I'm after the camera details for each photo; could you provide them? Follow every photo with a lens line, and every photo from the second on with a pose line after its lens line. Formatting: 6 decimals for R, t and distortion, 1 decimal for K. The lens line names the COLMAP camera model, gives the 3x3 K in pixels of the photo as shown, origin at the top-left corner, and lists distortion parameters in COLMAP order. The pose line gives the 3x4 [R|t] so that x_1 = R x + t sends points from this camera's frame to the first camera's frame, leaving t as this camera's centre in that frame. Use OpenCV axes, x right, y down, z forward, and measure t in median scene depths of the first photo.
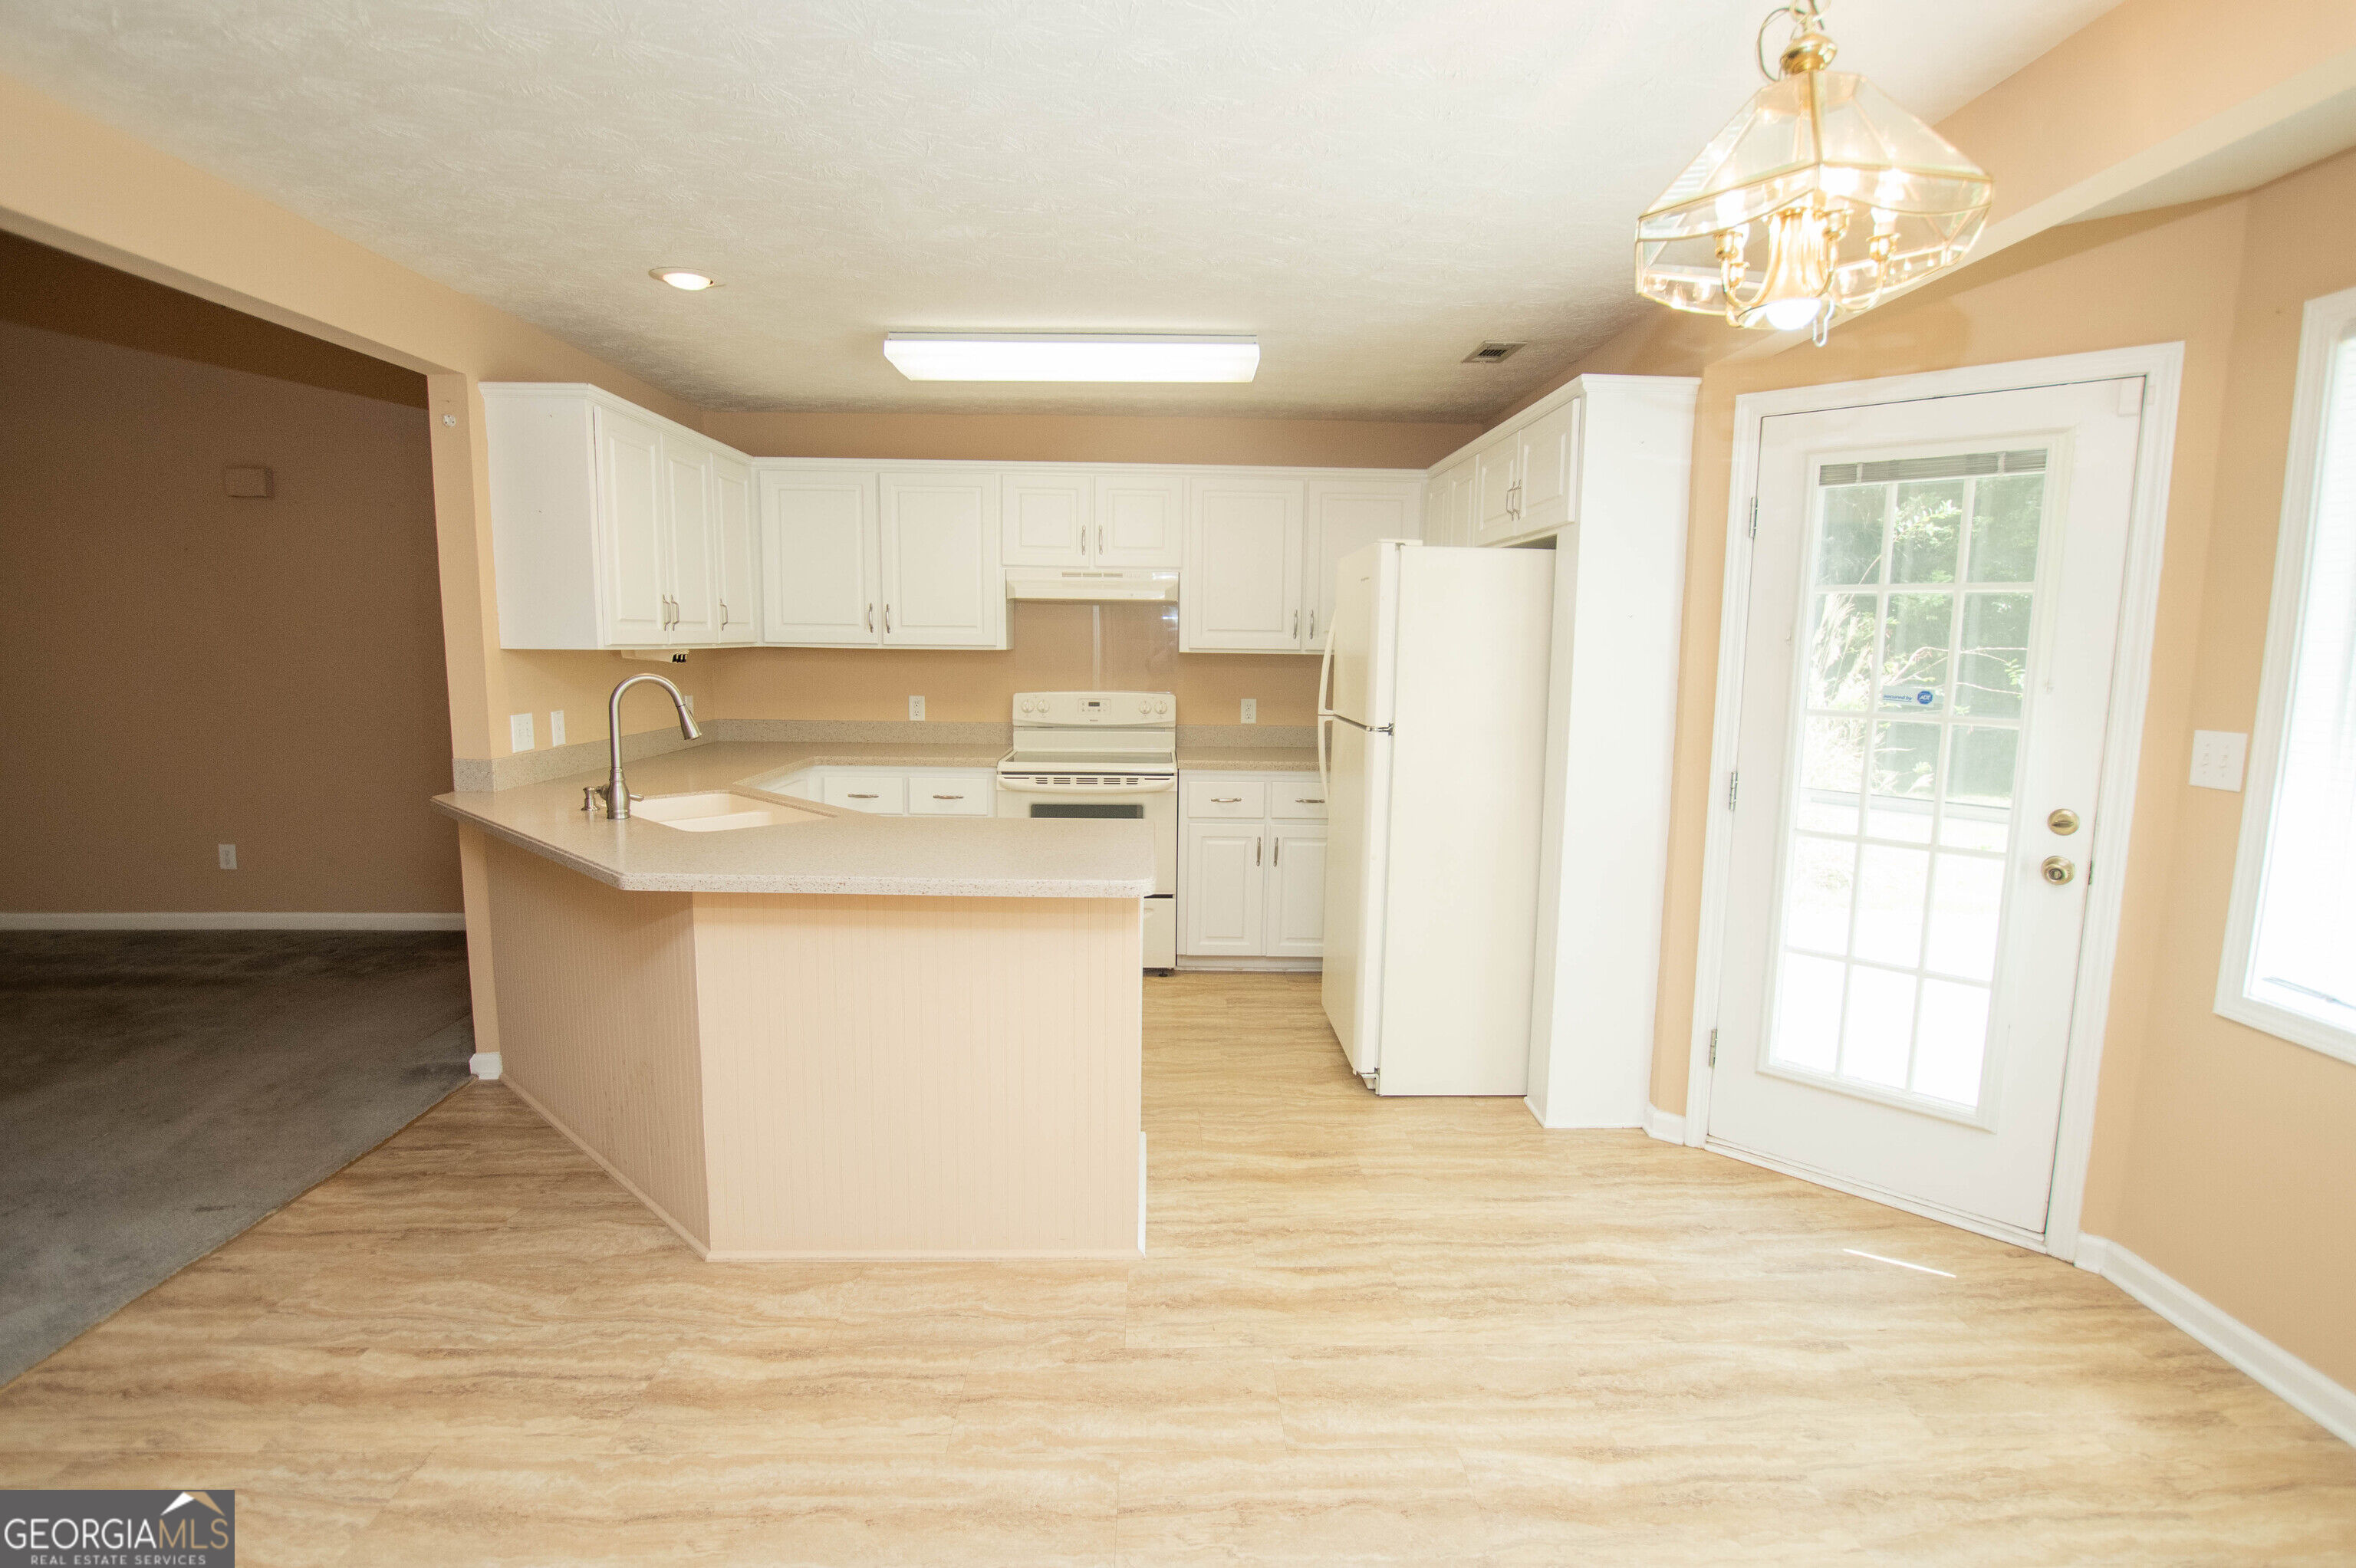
lens RADIAL K [[1103.0, 0, 1178.0], [0, 1103.0, 784.0], [0, 0, 1]] dist [-0.023263, 0.000847]
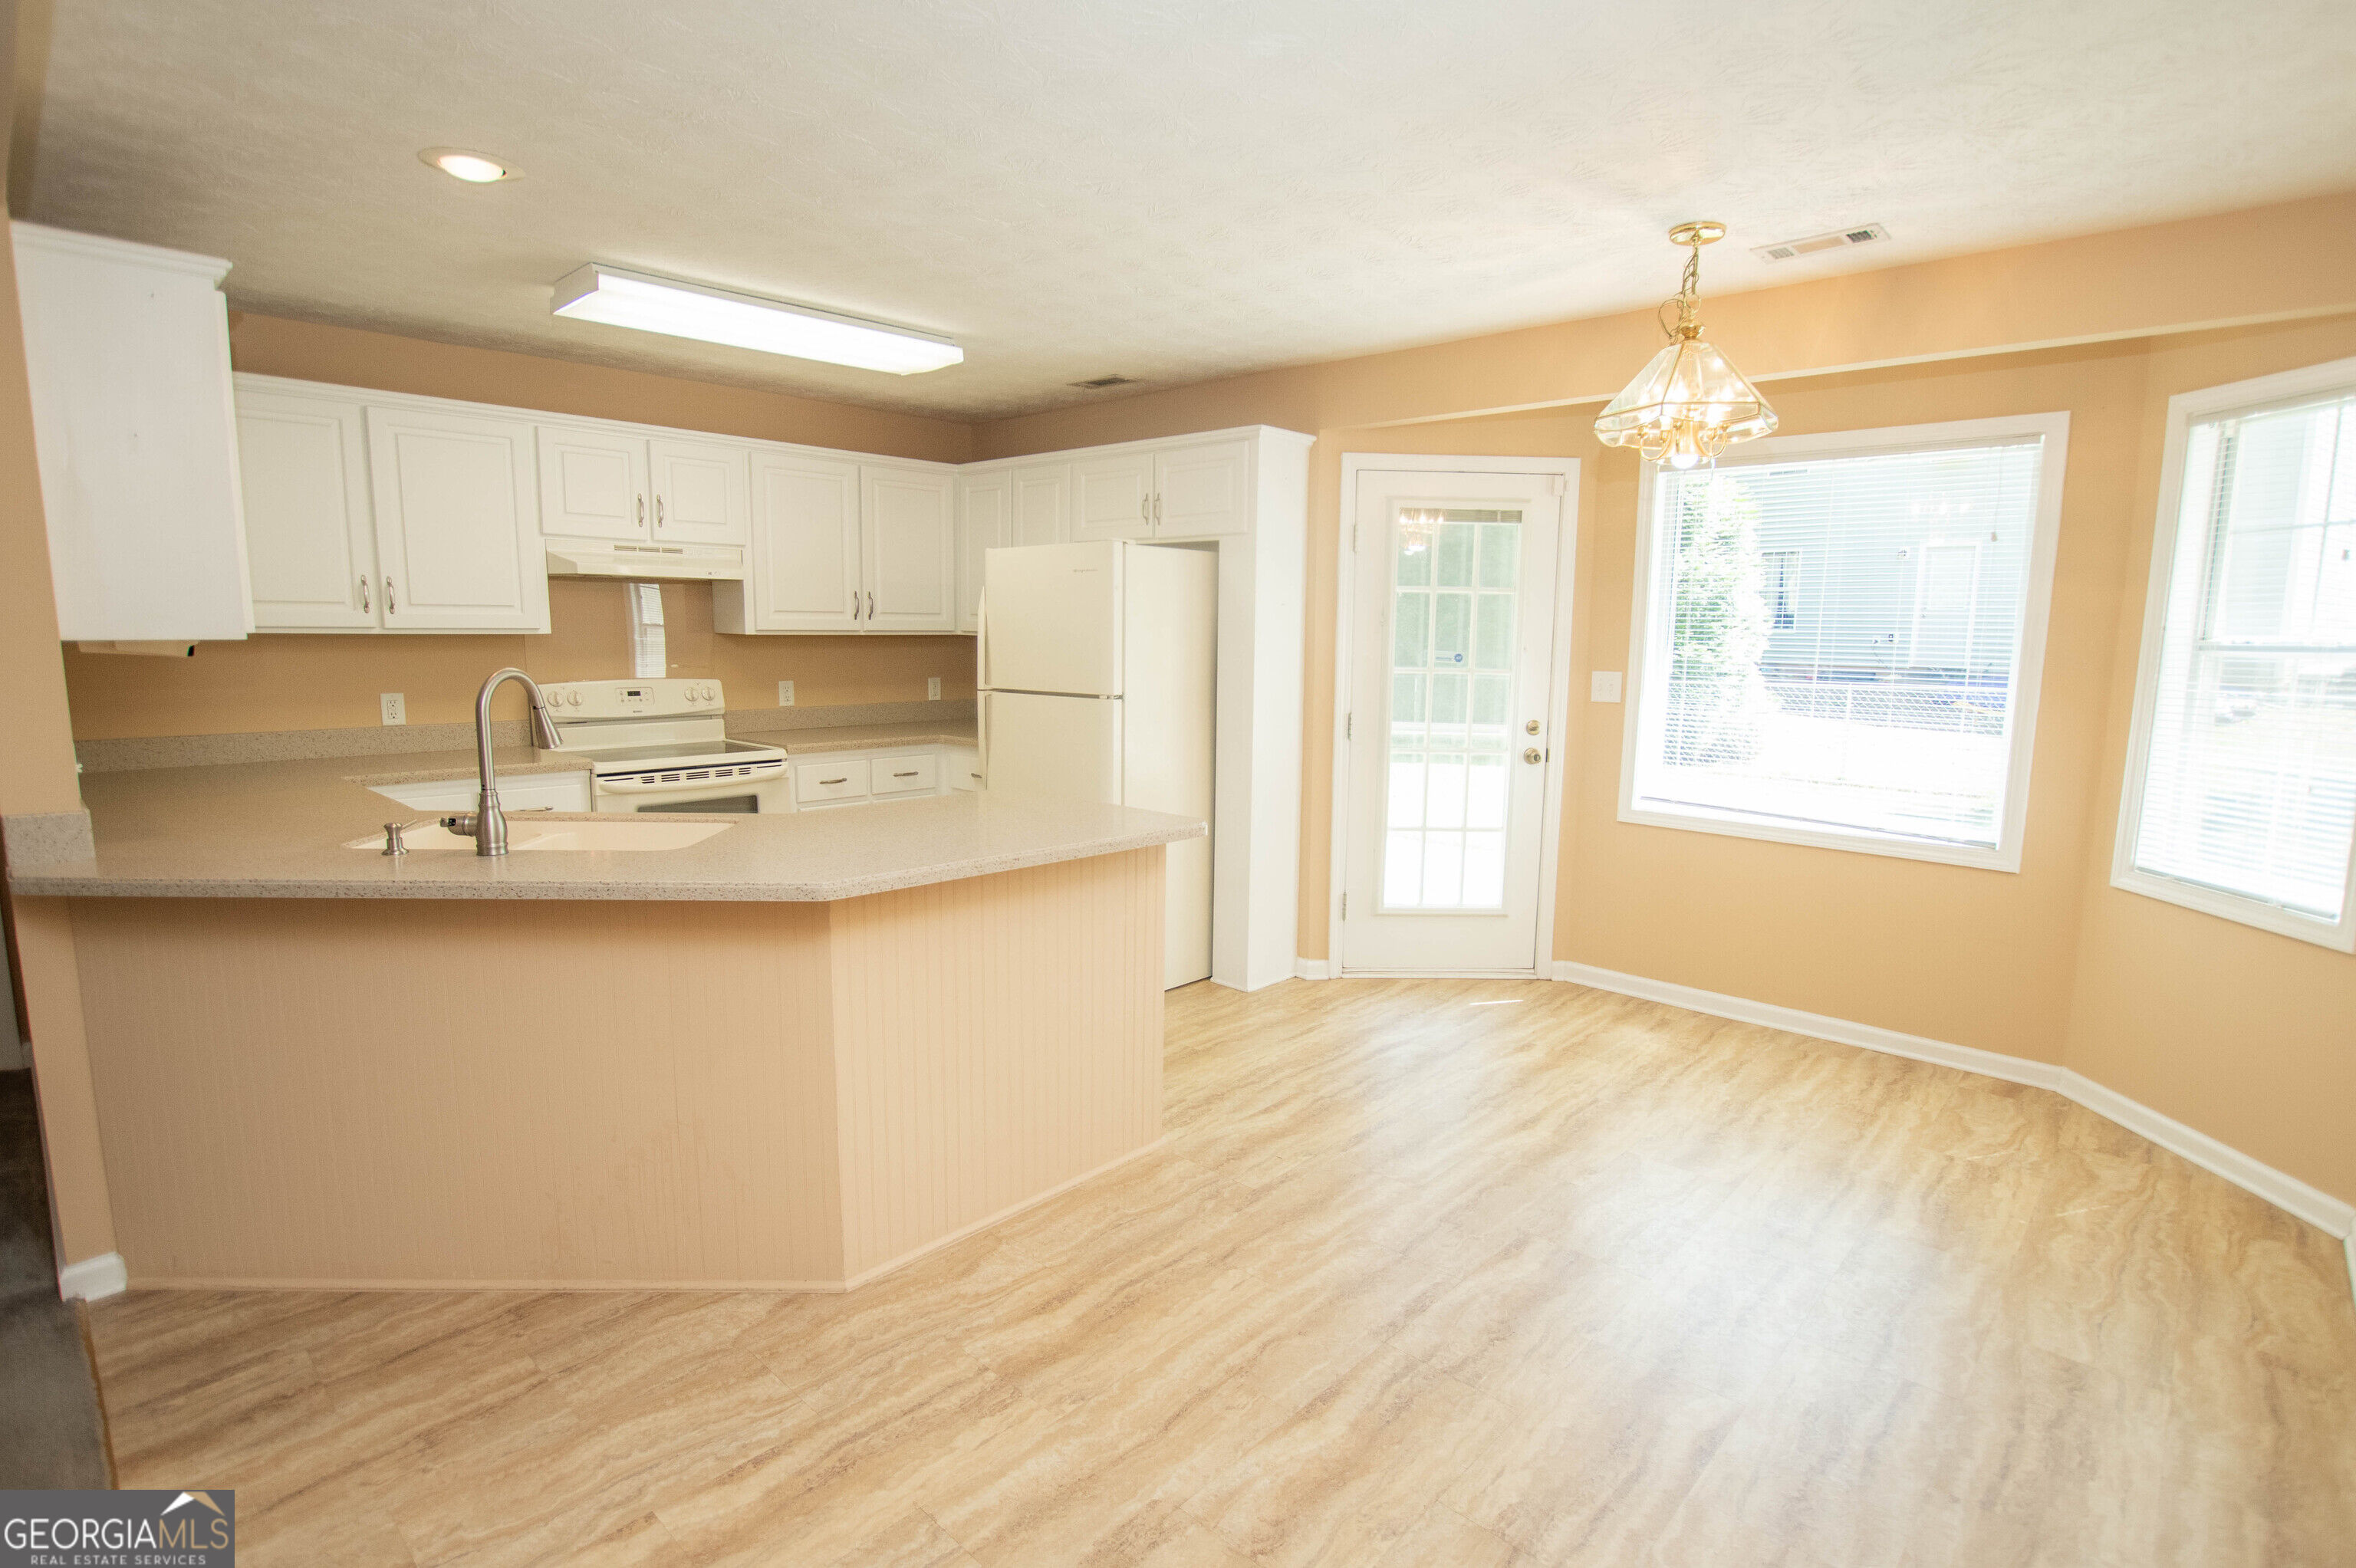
lens RADIAL K [[1103.0, 0, 1178.0], [0, 1103.0, 784.0], [0, 0, 1]] dist [-0.023263, 0.000847]
pose [[0.724061, -0.101087, 0.682288, -0.663487], [0.086666, 0.994696, 0.055401, -0.018531], [-0.684269, 0.019018, 0.728982, 0.093518]]
